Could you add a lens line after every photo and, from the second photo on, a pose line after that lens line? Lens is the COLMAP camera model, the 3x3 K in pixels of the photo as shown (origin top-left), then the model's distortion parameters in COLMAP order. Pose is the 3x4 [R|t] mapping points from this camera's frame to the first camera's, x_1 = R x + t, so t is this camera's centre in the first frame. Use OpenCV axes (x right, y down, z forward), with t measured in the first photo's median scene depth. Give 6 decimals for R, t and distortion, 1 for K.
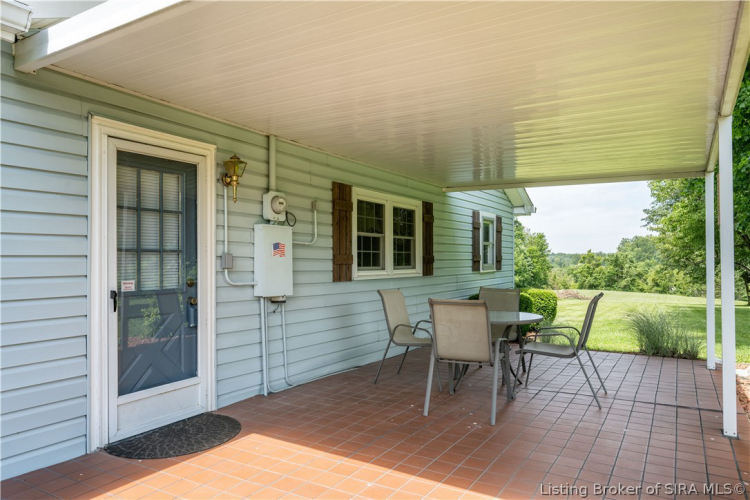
lens RADIAL K [[507.2, 0, 374.8], [0, 507.2, 253.4], [0, 0, 1]] dist [0.001108, 0.000018]
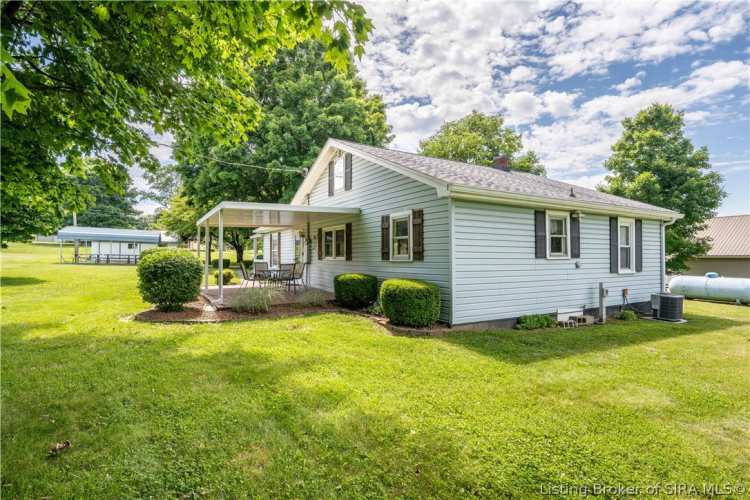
lens RADIAL K [[378.2, 0, 373.3], [0, 378.2, 250.3], [0, 0, 1]] dist [0.001050, 0.000073]
pose [[-0.458173, -0.008197, -0.888825, 1.337839], [0.022338, 0.999535, -0.020733, 0.035386], [0.888582, -0.029354, -0.457777, 1.712514]]
